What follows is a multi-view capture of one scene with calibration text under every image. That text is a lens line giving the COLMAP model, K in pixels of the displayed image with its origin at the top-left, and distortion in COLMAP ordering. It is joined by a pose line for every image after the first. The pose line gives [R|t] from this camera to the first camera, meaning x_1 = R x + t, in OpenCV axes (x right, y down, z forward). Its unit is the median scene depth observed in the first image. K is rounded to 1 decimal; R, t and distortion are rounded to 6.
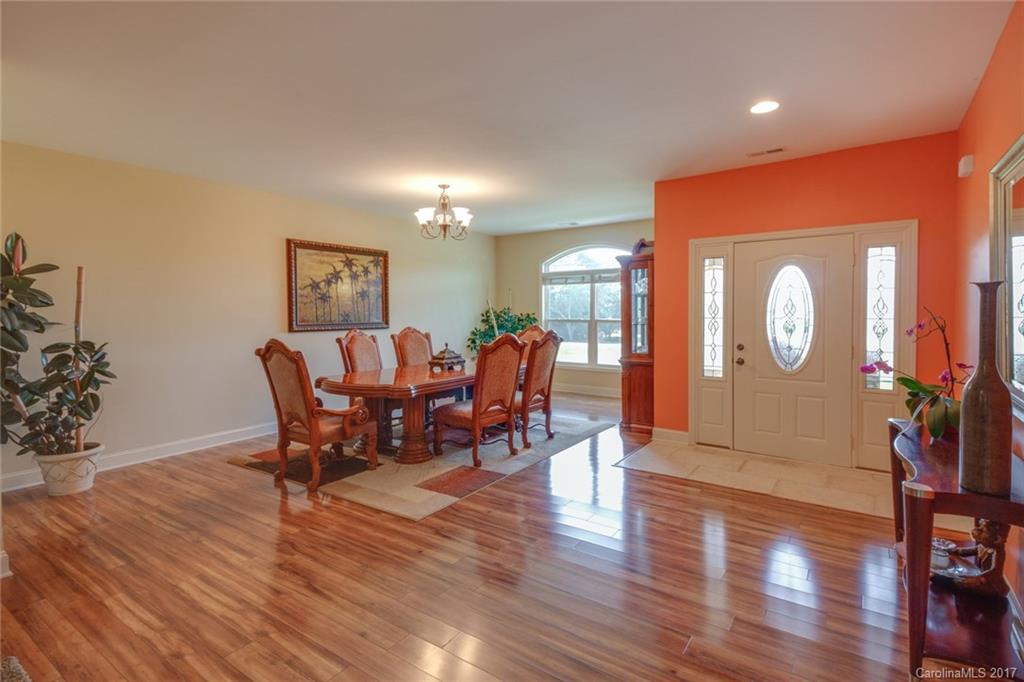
lens RADIAL K [[485.3, 0, 527.1], [0, 485.3, 314.0], [0, 0, 1]] dist [0.053982, -0.018692]
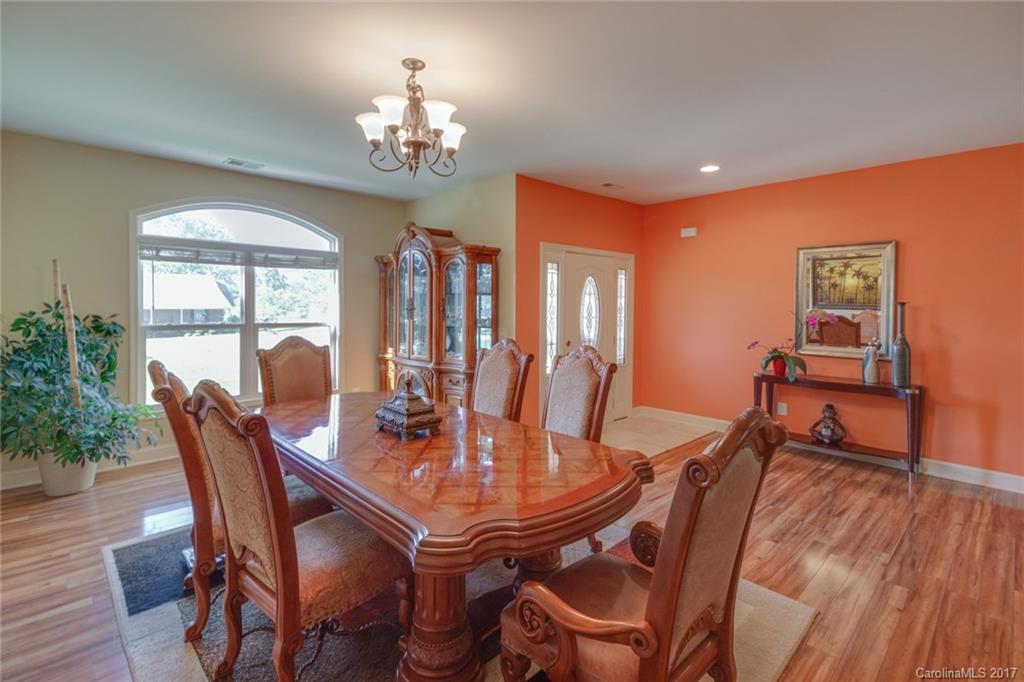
lens RADIAL K [[485.3, 0, 527.1], [0, 485.3, 314.0], [0, 0, 1]] dist [0.053982, -0.018692]
pose [[0.205345, -0.012599, 0.978608, -0.707360], [-0.000198, 0.999917, 0.012915, -0.015774], [-0.978690, -0.002846, 0.205326, 0.875425]]
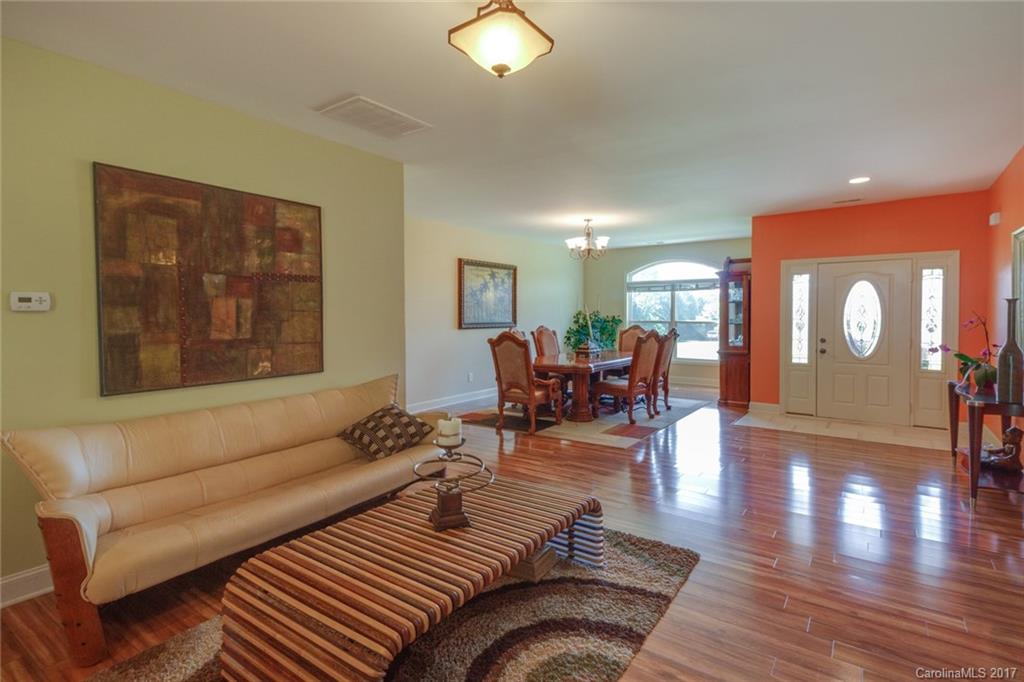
lens RADIAL K [[485.3, 0, 527.1], [0, 485.3, 314.0], [0, 0, 1]] dist [0.053982, -0.018692]
pose [[0.999799, 0.004168, -0.019630, -0.344454], [-0.004316, 0.999963, -0.007503, 0.007649], [0.019598, 0.007587, 0.999779, -0.368490]]
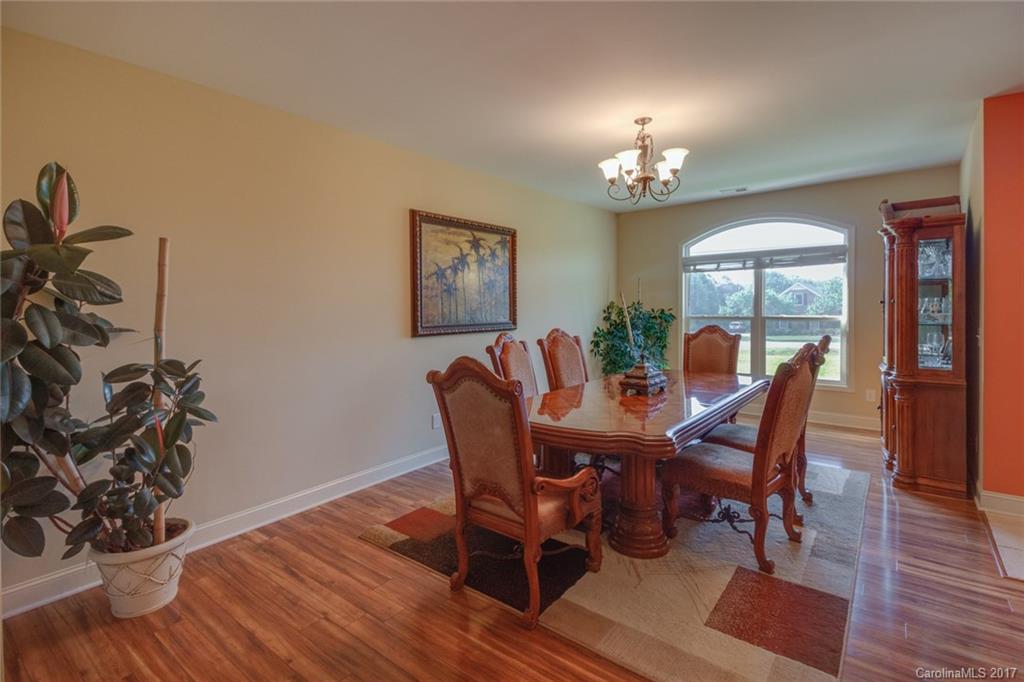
lens RADIAL K [[481.1, 0, 502.8], [0, 481.1, 303.7], [0, 0, 1]] dist [0.051333, -0.017923]
pose [[0.995235, -0.007886, -0.097181, -0.337785], [0.006706, 0.999900, -0.012465, -0.003284], [0.097270, 0.011754, 0.995189, 0.355975]]
